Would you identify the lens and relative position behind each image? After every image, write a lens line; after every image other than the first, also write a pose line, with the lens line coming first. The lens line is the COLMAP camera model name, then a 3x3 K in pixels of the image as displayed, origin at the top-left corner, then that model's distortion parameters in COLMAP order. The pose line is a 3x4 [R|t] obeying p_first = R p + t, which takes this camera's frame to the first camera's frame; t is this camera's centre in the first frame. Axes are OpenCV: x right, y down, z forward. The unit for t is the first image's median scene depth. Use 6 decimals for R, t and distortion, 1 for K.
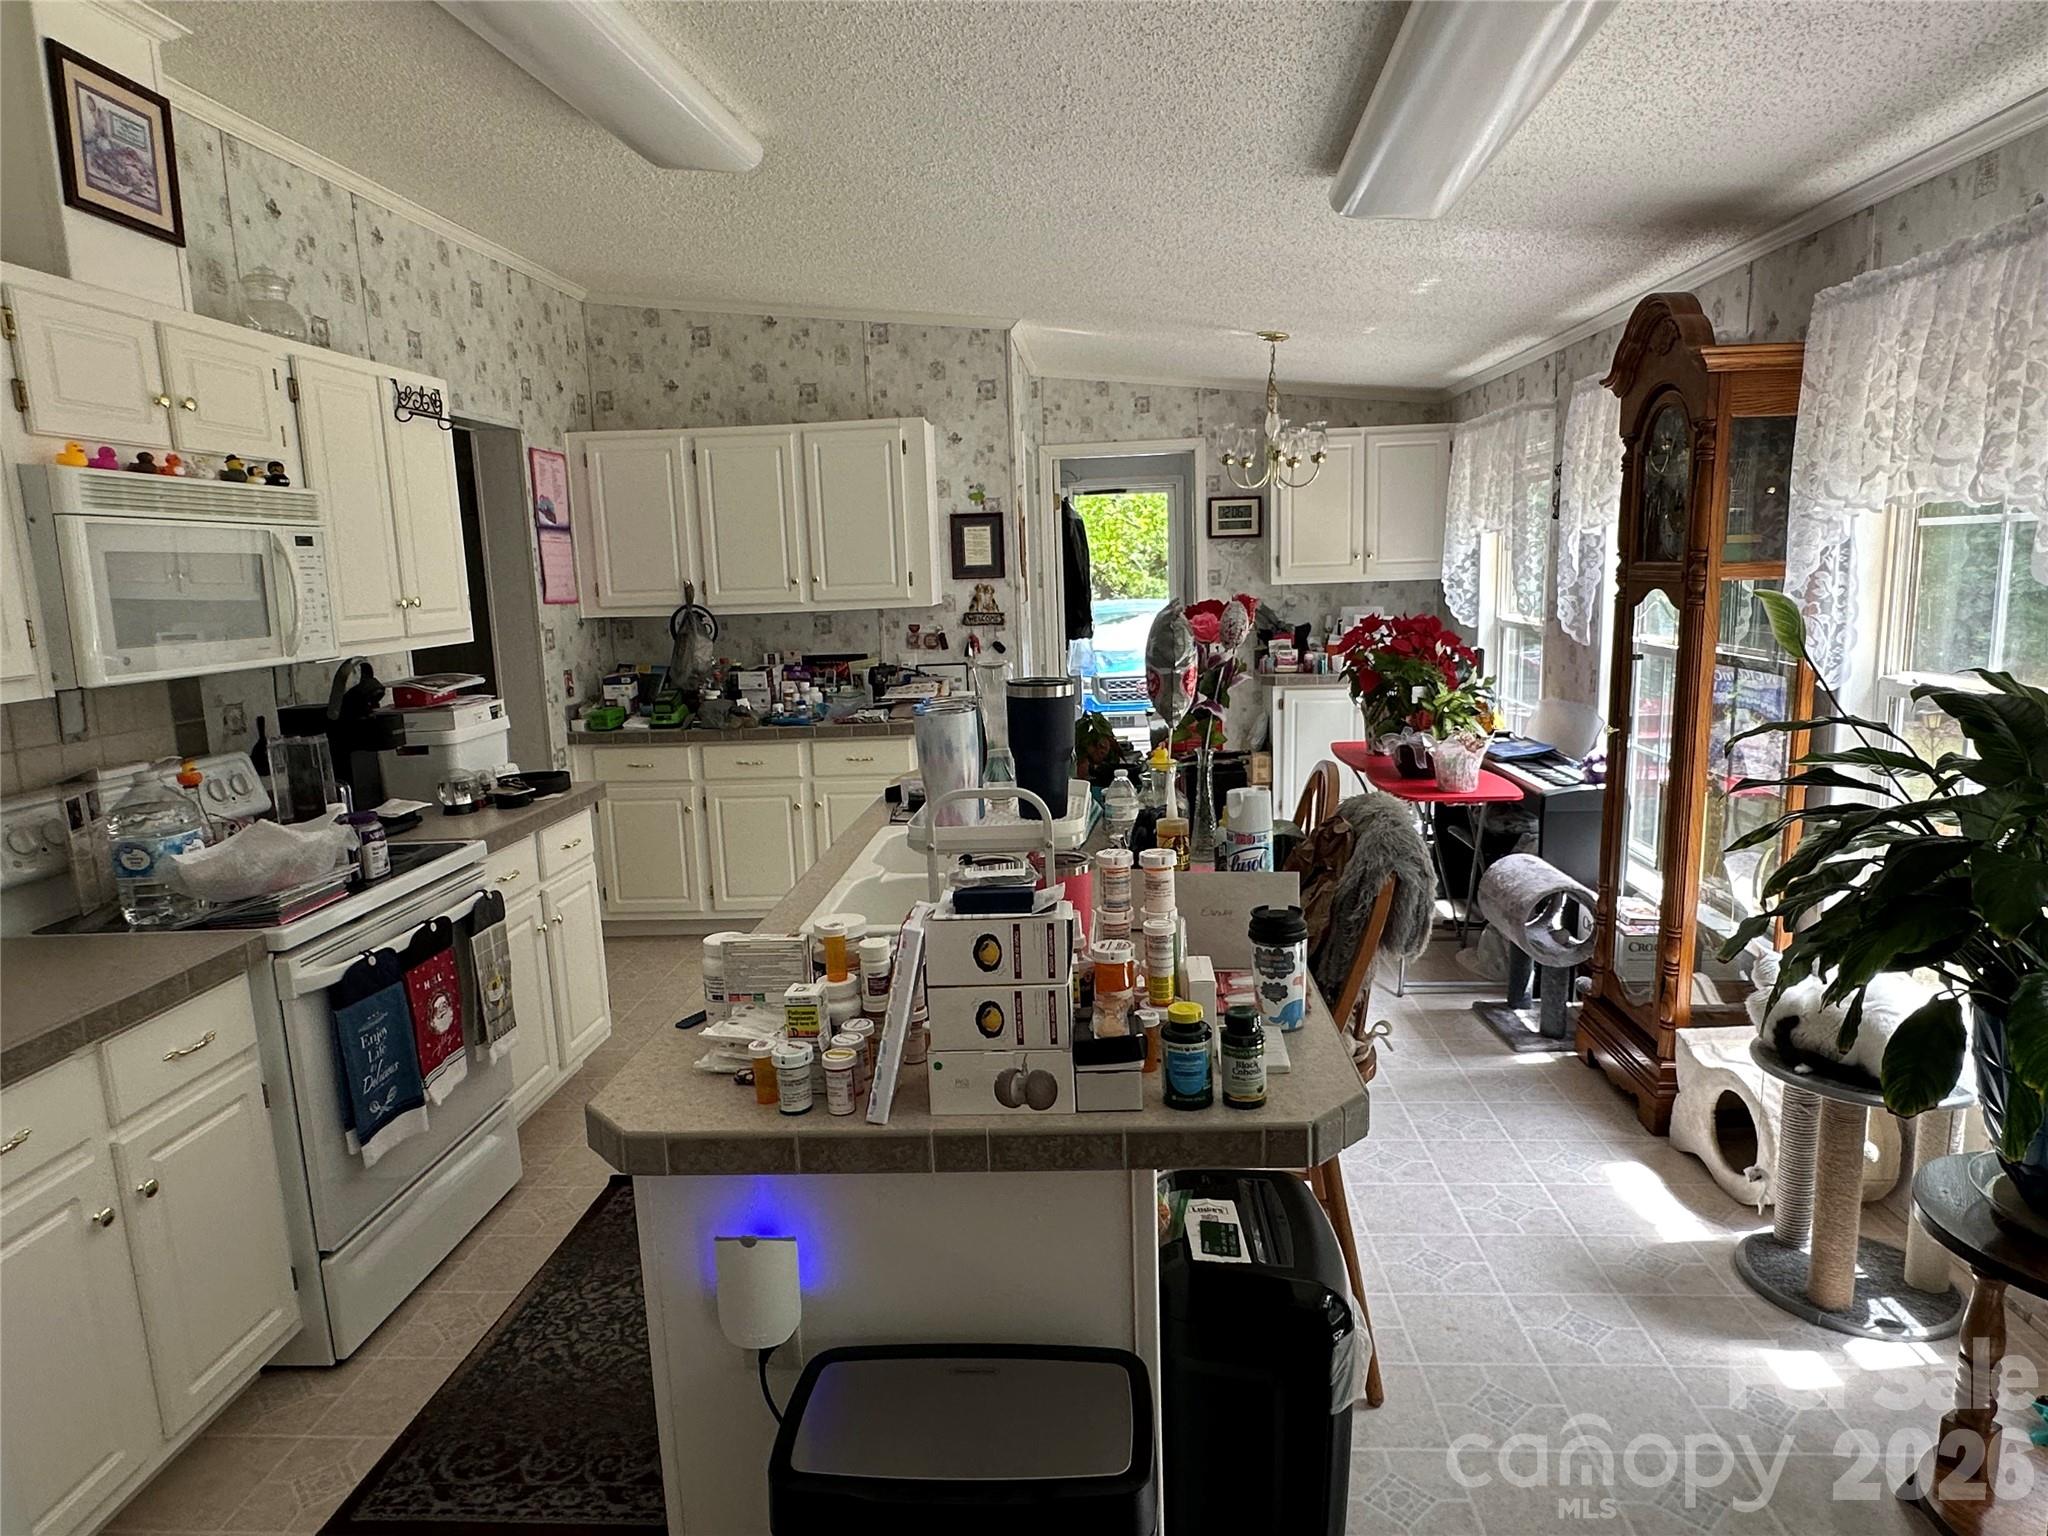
lens RADIAL K [[1255.0, 0, 1027.9], [0, 1255.0, 774.8], [0, 0, 1]] dist [-0.005791, -0.003025]
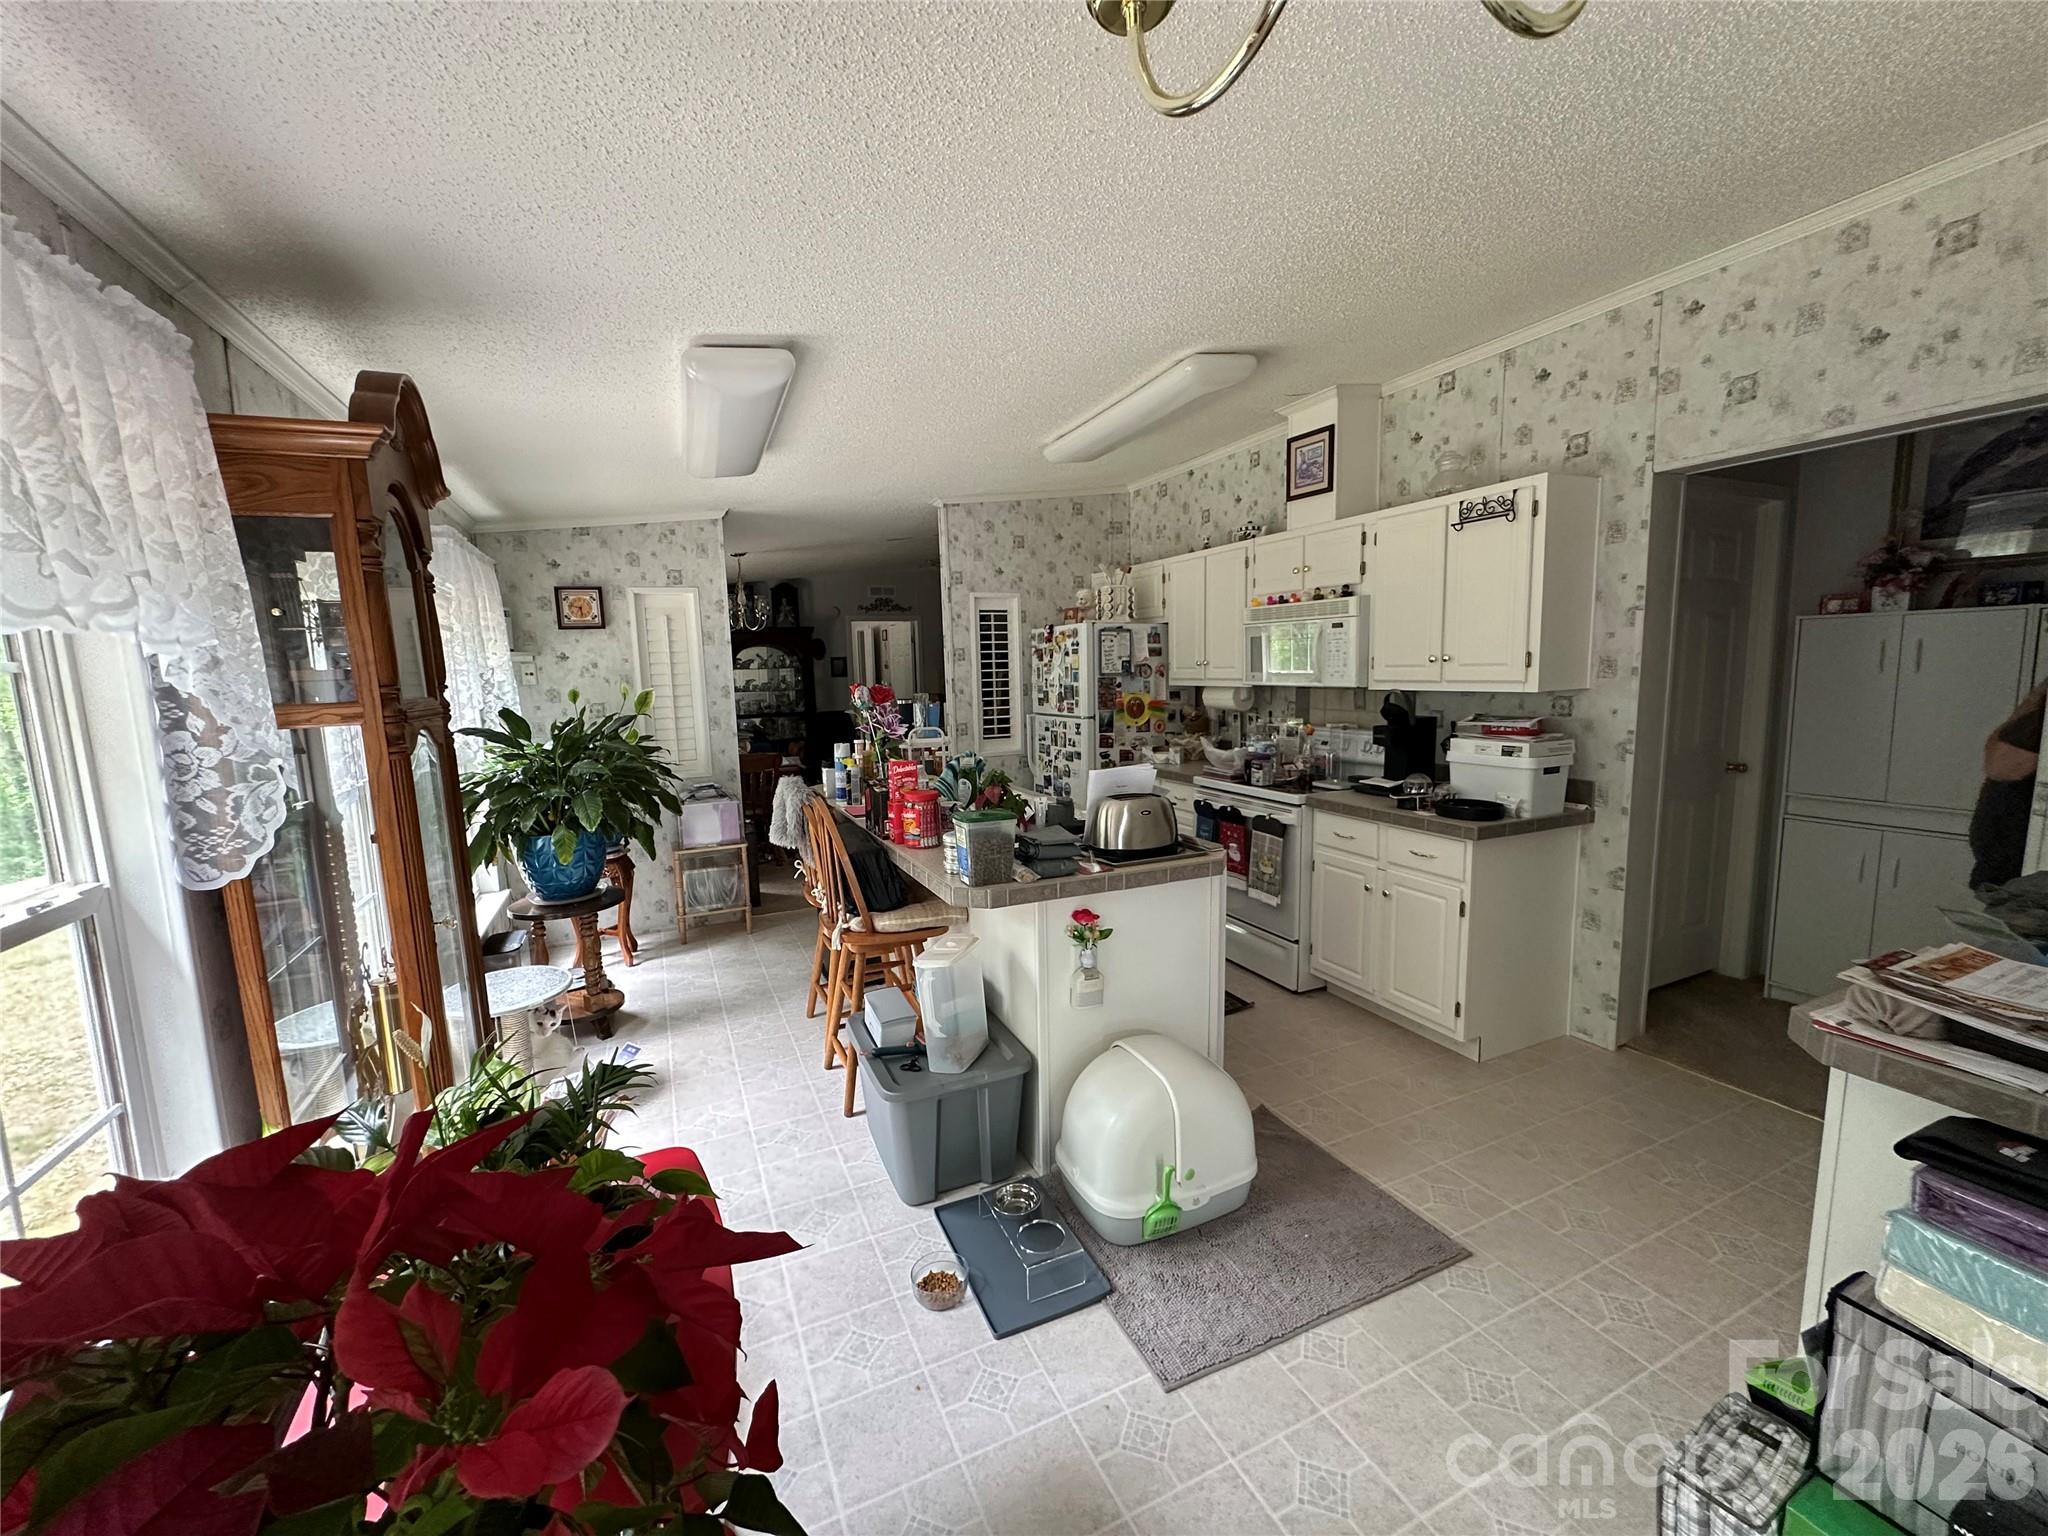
lens RADIAL K [[819.1, 0, 1039.4], [0, 819.1, 771.0], [0, 0, 1]] dist [-0.003116, -0.000052]
pose [[-0.871138, 0.126303, -0.474517, 0.461621], [-0.018971, 0.956976, 0.289548, -0.330512], [0.490672, 0.261238, -0.831262, 1.892768]]
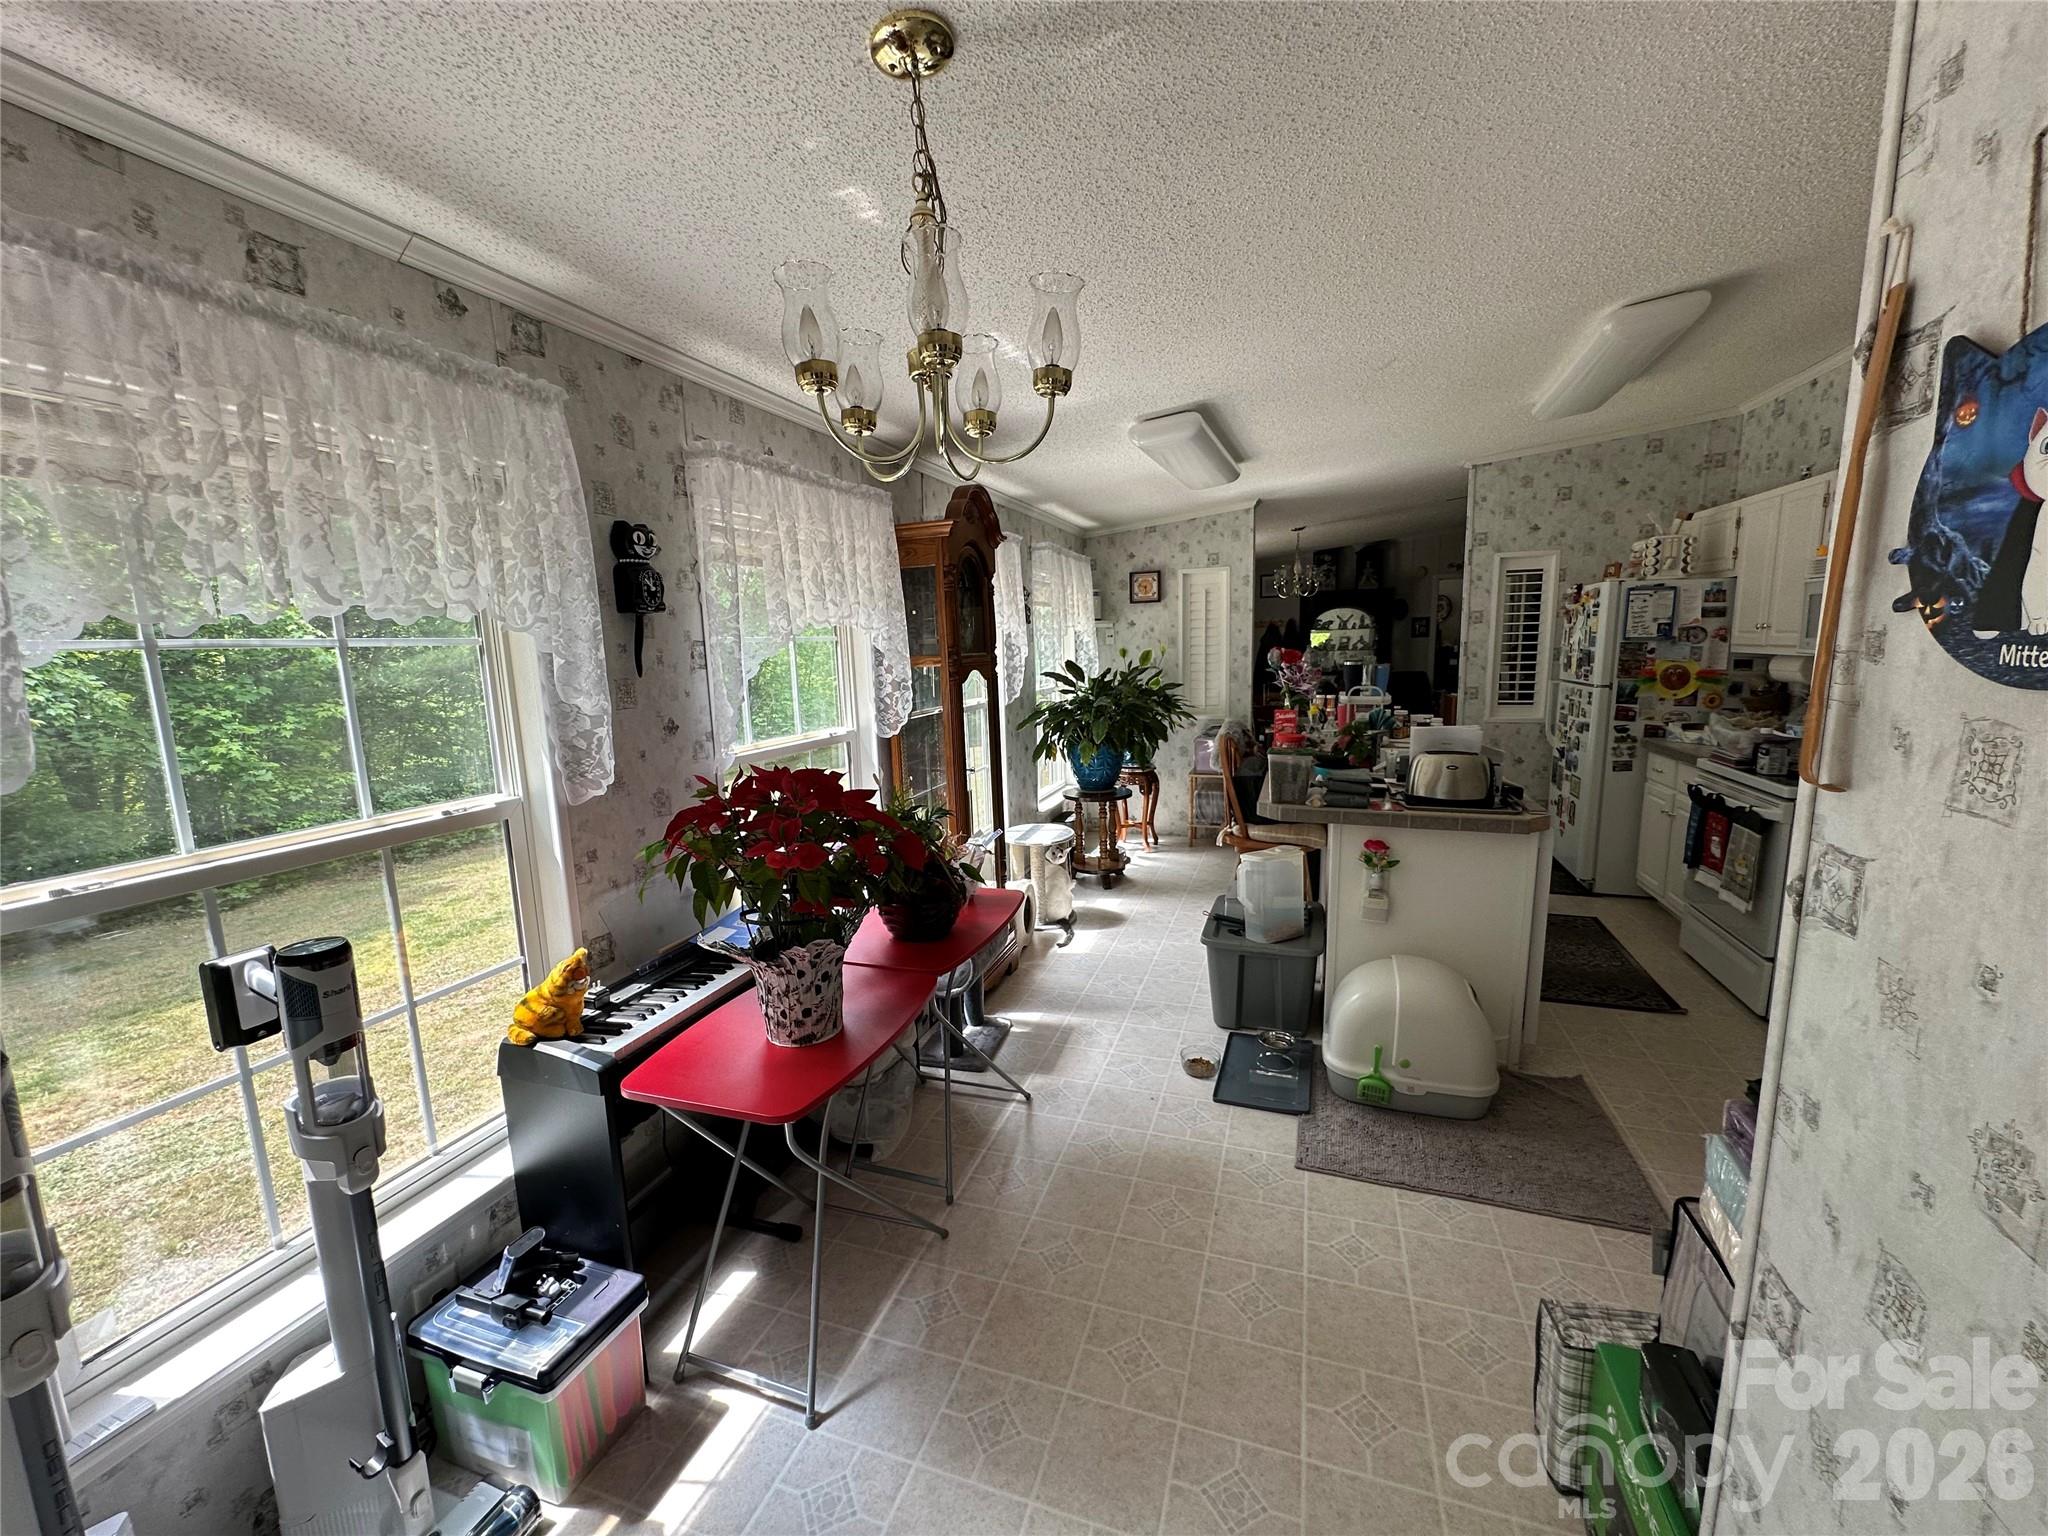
lens RADIAL K [[819.1, 0, 1028.1], [0, 819.1, 772.6], [0, 0, 1]] dist [-0.003116, -0.000052]
pose [[-0.964903, 0.025772, 0.261340, 0.211676], [0.107821, 0.946304, 0.304767, -0.379954], [-0.239453, 0.322248, -0.915870, 2.224382]]
